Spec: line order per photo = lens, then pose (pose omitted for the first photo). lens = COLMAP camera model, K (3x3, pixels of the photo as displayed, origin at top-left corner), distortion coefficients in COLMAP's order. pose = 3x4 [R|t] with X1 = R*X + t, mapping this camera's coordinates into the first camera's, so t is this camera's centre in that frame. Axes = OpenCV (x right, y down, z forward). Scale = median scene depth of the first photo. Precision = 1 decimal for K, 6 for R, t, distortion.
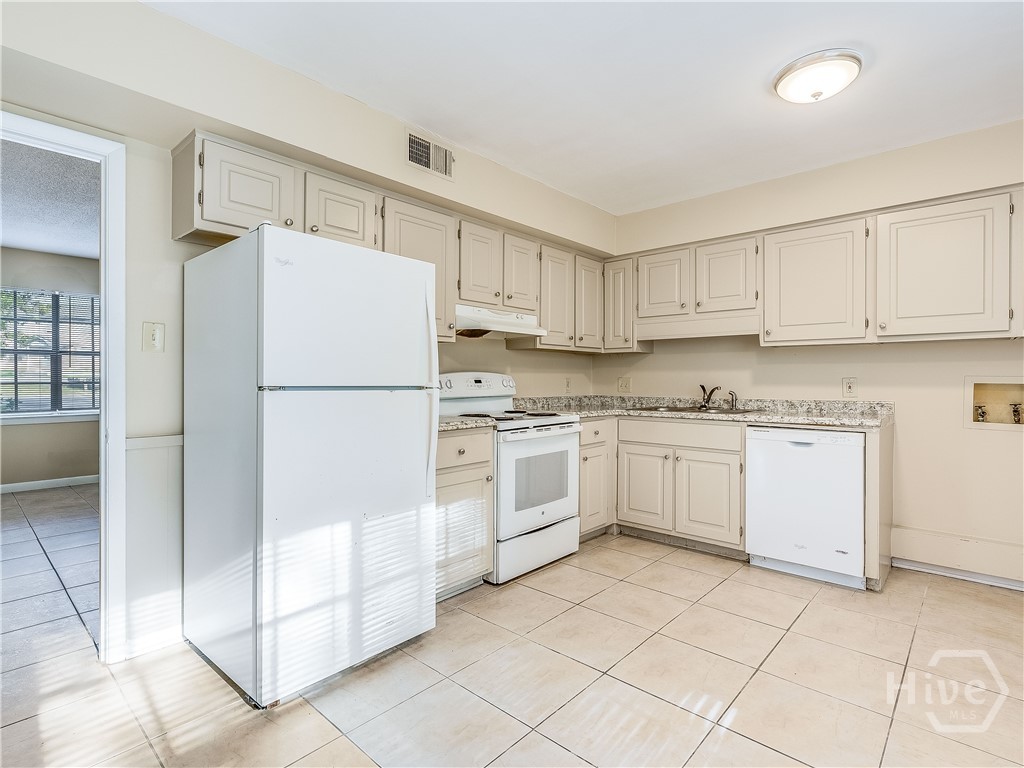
lens RADIAL K [[513.9, 0, 512.0], [0, 513.9, 384.0], [0, 0, 1]] dist [-0.002863, -0.000625]
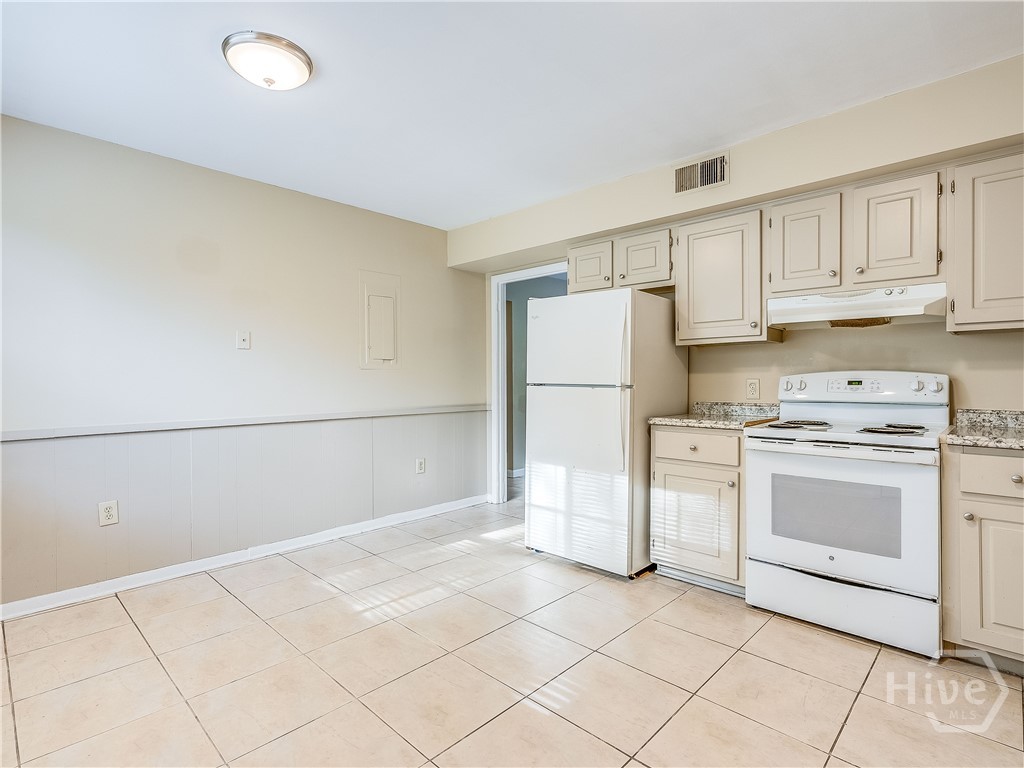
lens RADIAL K [[513.9, 0, 512.0], [0, 513.9, 384.0], [0, 0, 1]] dist [-0.002863, -0.000625]
pose [[-0.029514, 0.007909, -0.999533, 0.851969], [-0.010333, 0.999913, 0.008217, -0.004708], [0.999511, 0.010571, -0.029429, 0.572125]]
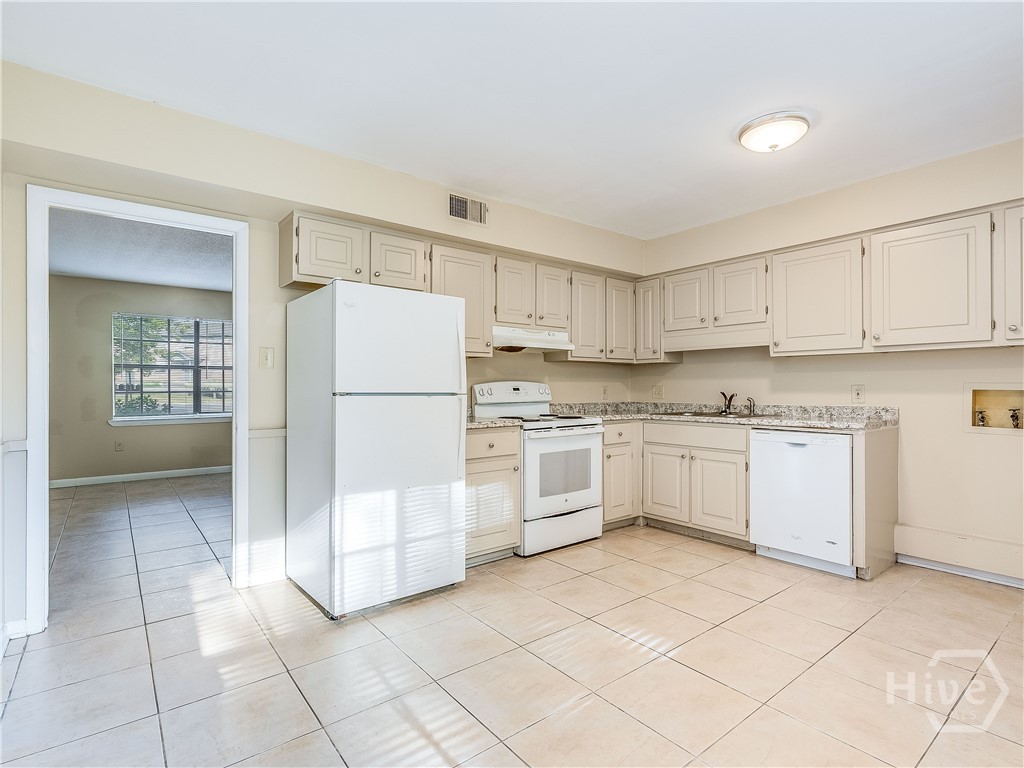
lens RADIAL K [[512.7, 0, 512.8], [0, 512.7, 389.1], [0, 0, 1]] dist [-0.001213, -0.000381]
pose [[0.986207, -0.002794, -0.165495, 0.140098], [0.001708, 0.999976, -0.006704, 0.002965], [0.165510, 0.006328, 0.986188, -0.191992]]
